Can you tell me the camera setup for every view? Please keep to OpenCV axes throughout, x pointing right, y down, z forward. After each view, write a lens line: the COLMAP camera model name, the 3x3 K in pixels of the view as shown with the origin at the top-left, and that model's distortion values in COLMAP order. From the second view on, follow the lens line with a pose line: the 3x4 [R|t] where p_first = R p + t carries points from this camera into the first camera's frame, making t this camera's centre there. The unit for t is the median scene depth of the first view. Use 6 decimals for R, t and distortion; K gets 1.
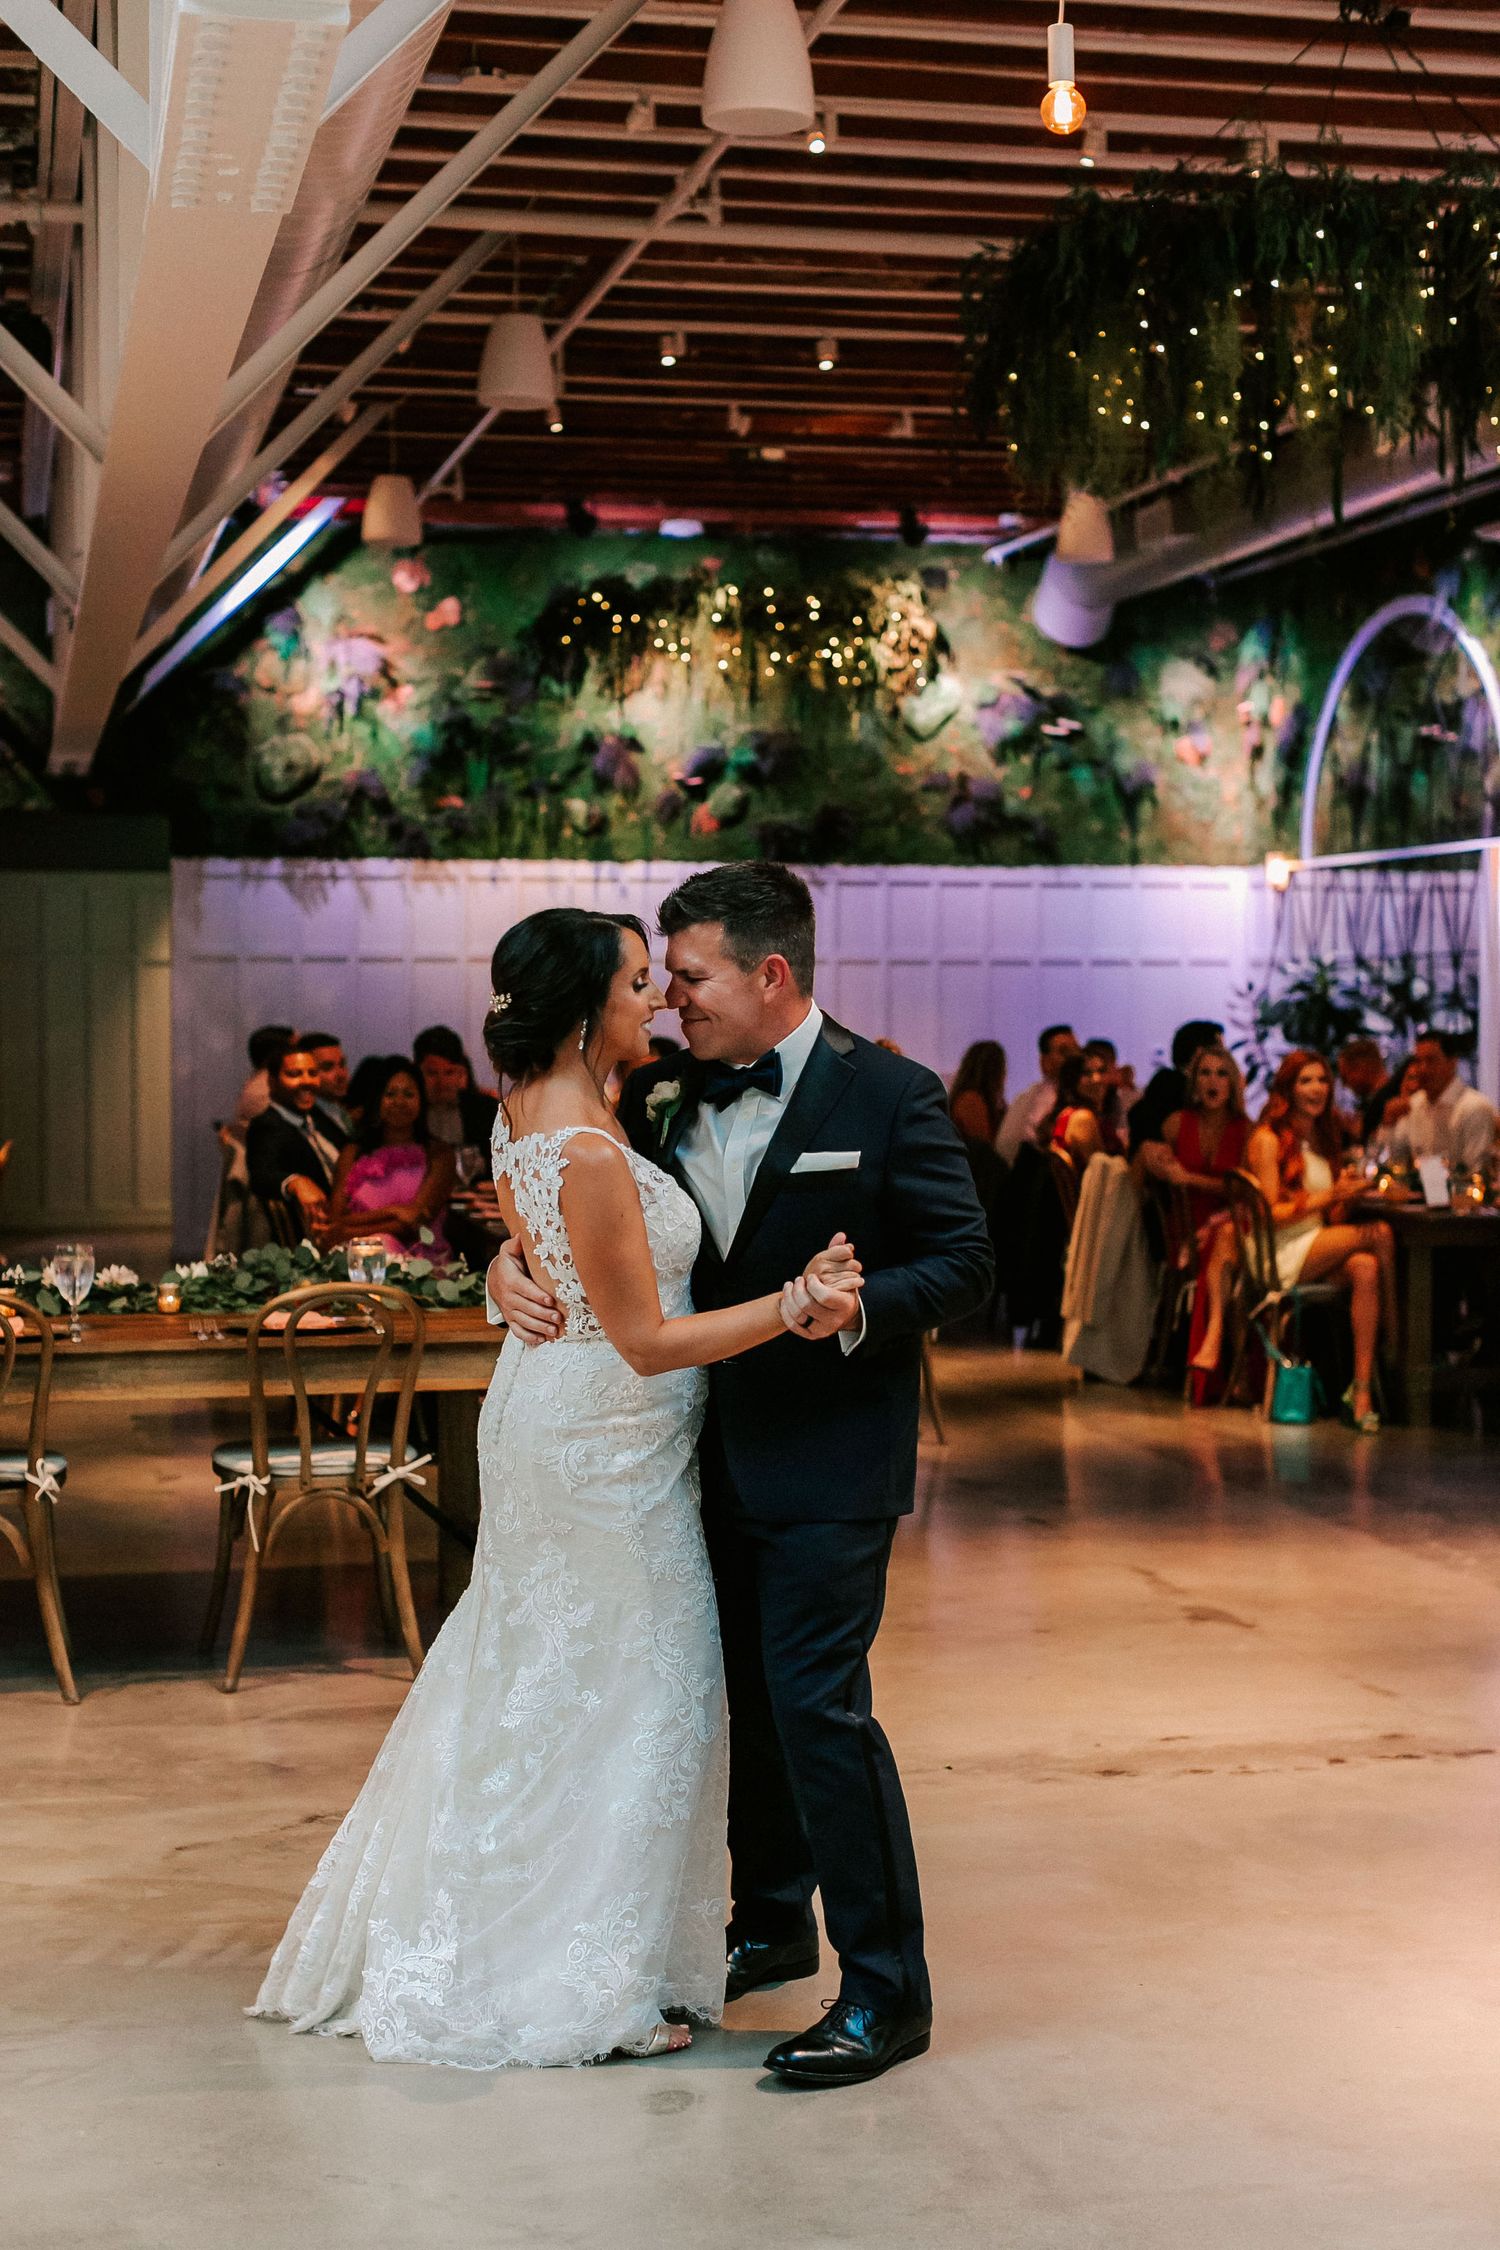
lens RADIAL K [[3167.5, 0, 750.0], [0, 3167.5, 1125.0], [0, 0, 1]] dist [0.048357, 0.002104]
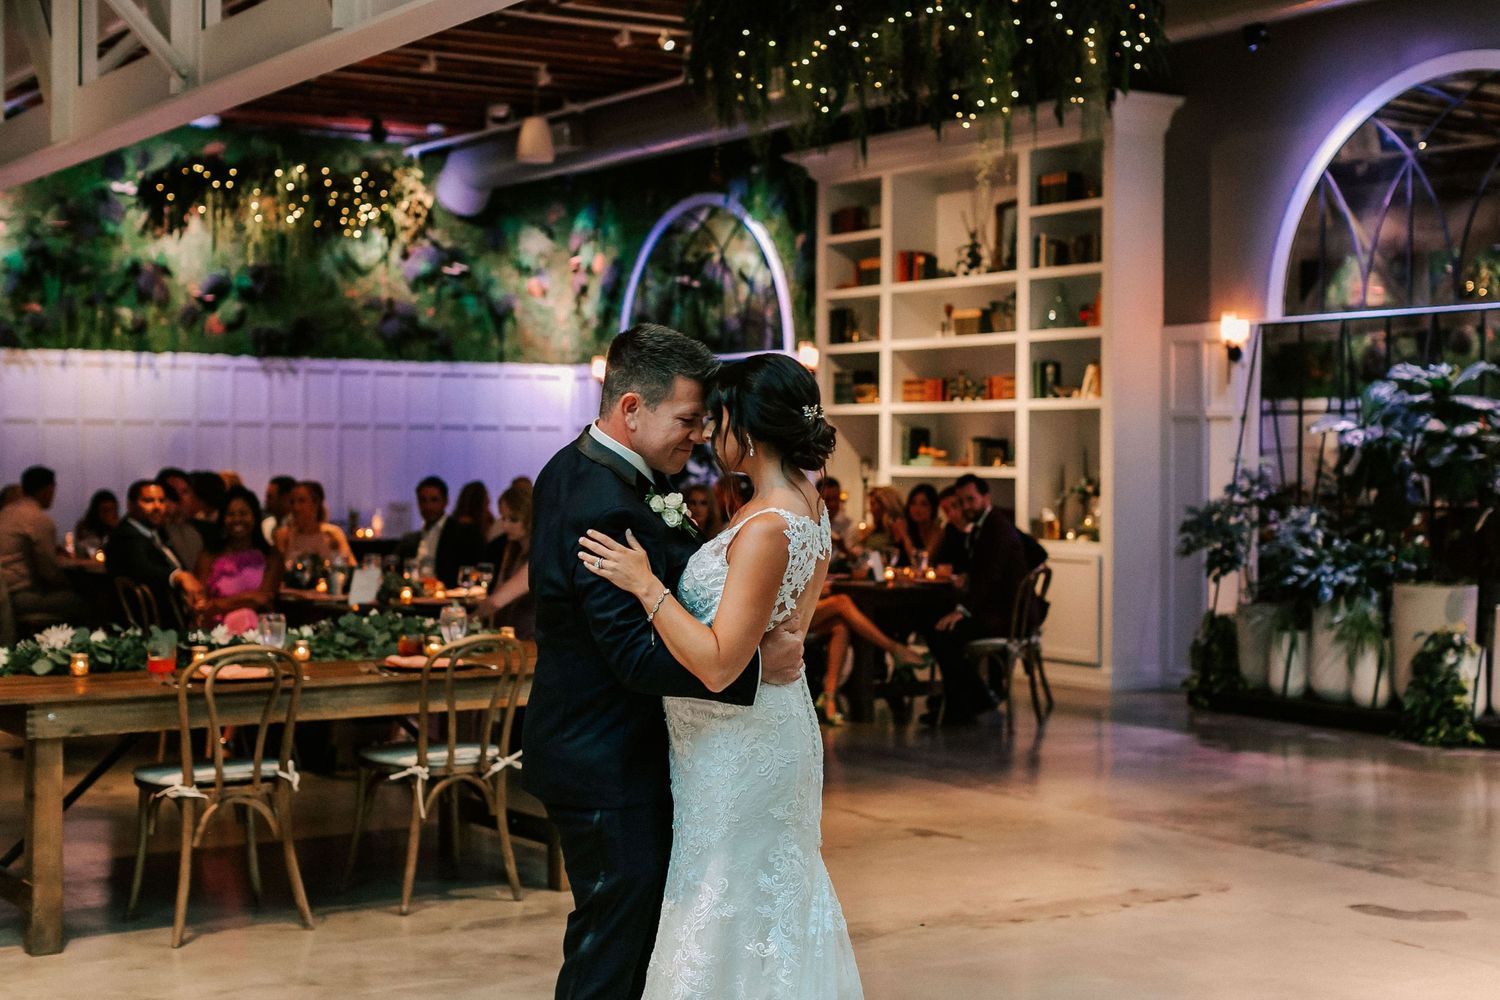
lens RADIAL K [[2191.2, 0, 750.2], [0, 2191.2, 473.3], [0, 0, 1]] dist [0.054140, 0.003128]
pose [[0.939130, 0.001371, 0.343558, -0.128442], [0.009494, 0.999507, -0.029940, 0.002062], [-0.343430, 0.031379, 0.938654, -0.006726]]
